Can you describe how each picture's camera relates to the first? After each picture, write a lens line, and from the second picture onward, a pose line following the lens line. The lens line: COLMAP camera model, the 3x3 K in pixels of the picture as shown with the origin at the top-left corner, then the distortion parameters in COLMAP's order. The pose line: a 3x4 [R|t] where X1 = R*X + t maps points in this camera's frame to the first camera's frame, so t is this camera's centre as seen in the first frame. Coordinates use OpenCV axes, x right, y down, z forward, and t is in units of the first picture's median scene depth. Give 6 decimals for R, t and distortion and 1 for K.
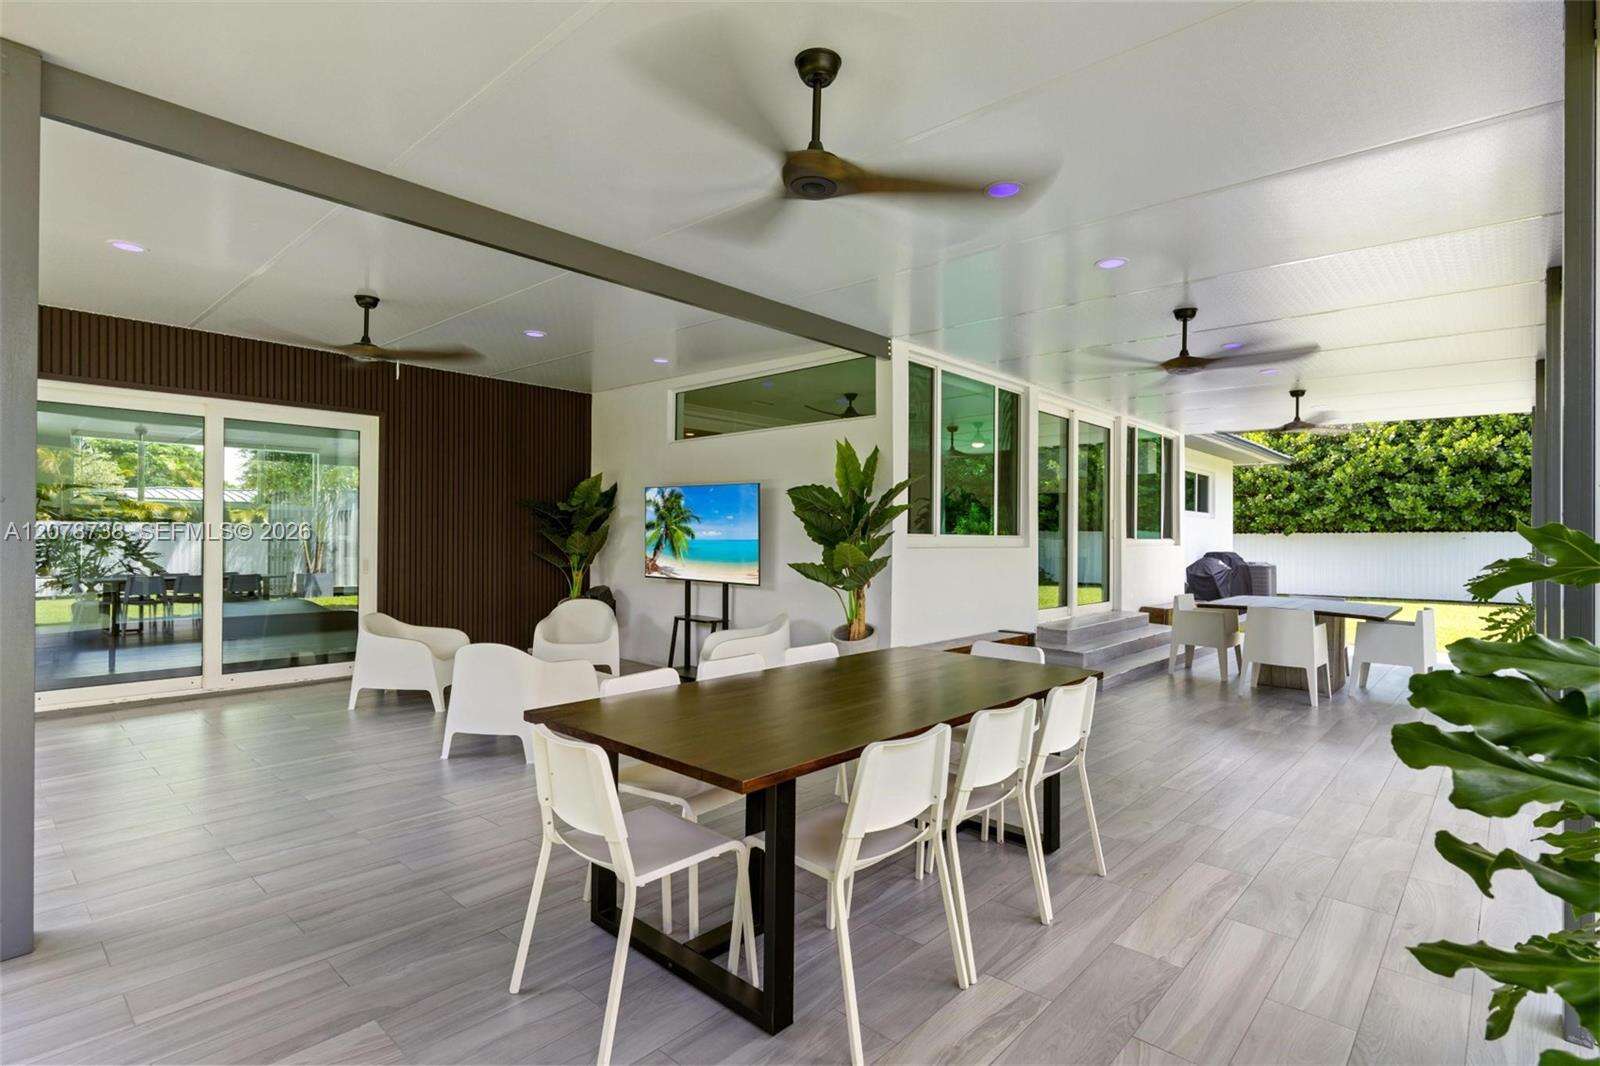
lens RADIAL K [[806.3, 0, 794.1], [0, 806.3, 536.6], [0, 0, 1]] dist [0.003285, 0.003814]
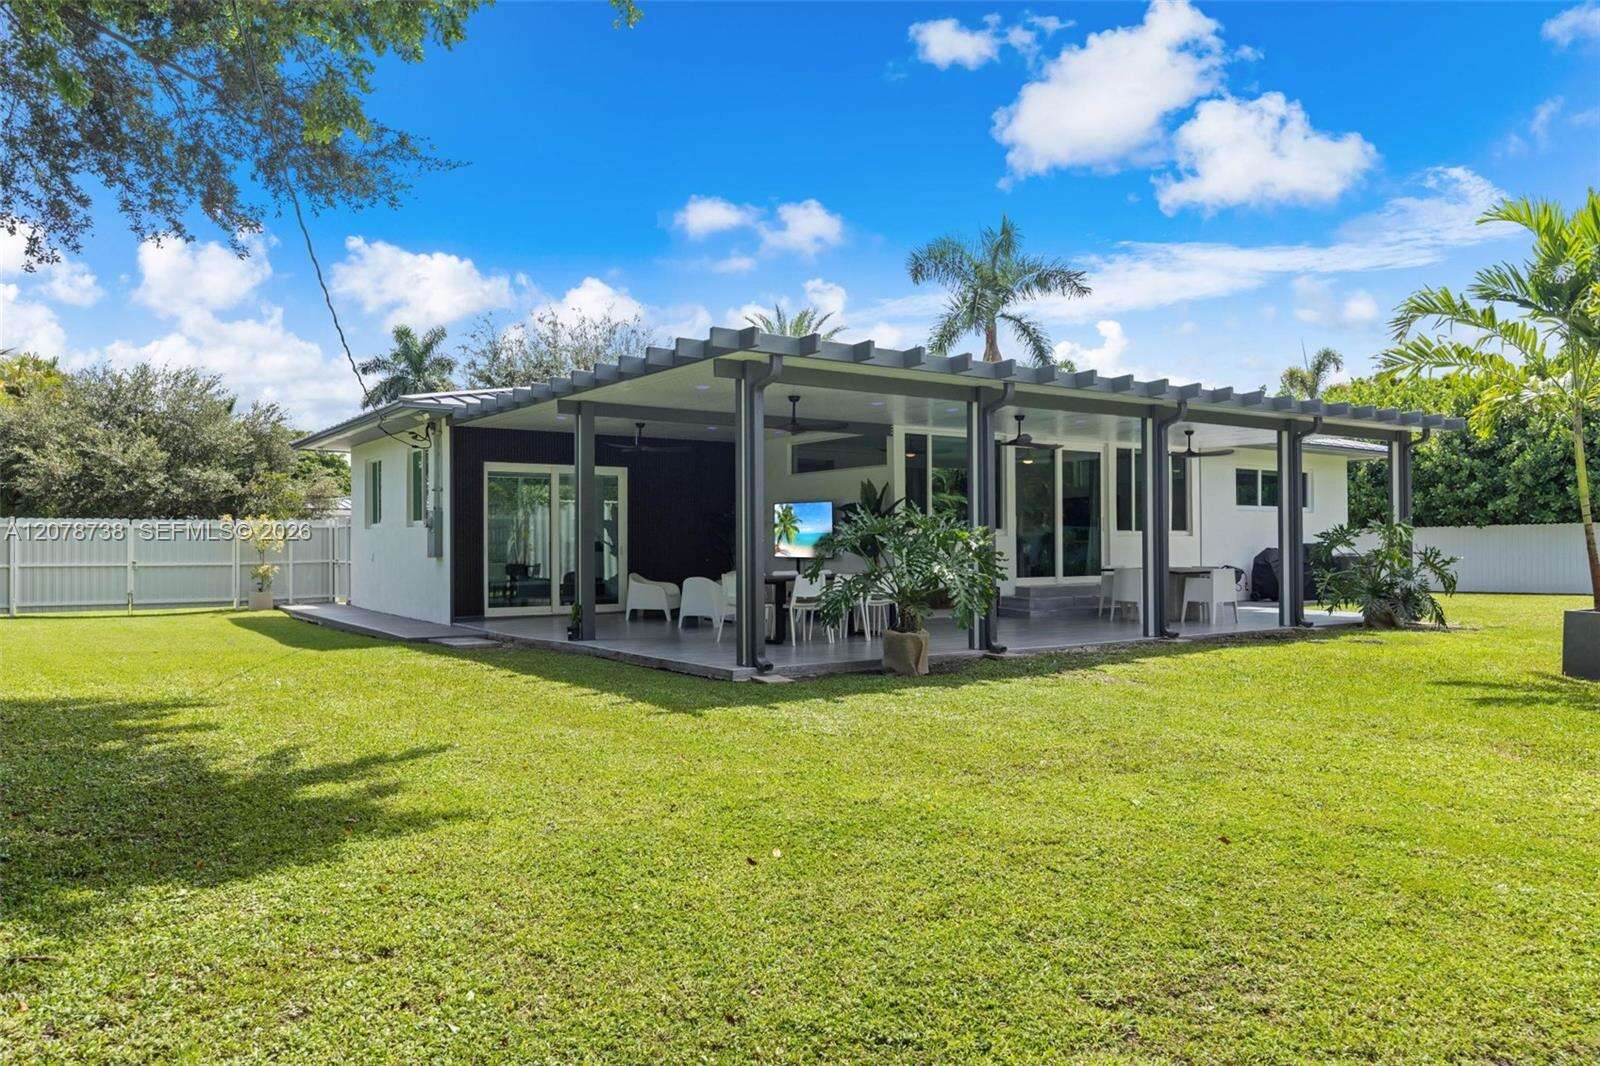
lens RADIAL K [[1101.5, 0, 800.4], [0, 1101.5, 534.5], [0, 0, 1]] dist [-0.003595, 0.002982]
pose [[0.978547, -0.013773, -0.205562, 0.356399], [0.012207, 0.999886, -0.008887, 0.026999], [0.205661, 0.006187, 0.978604, -1.283766]]
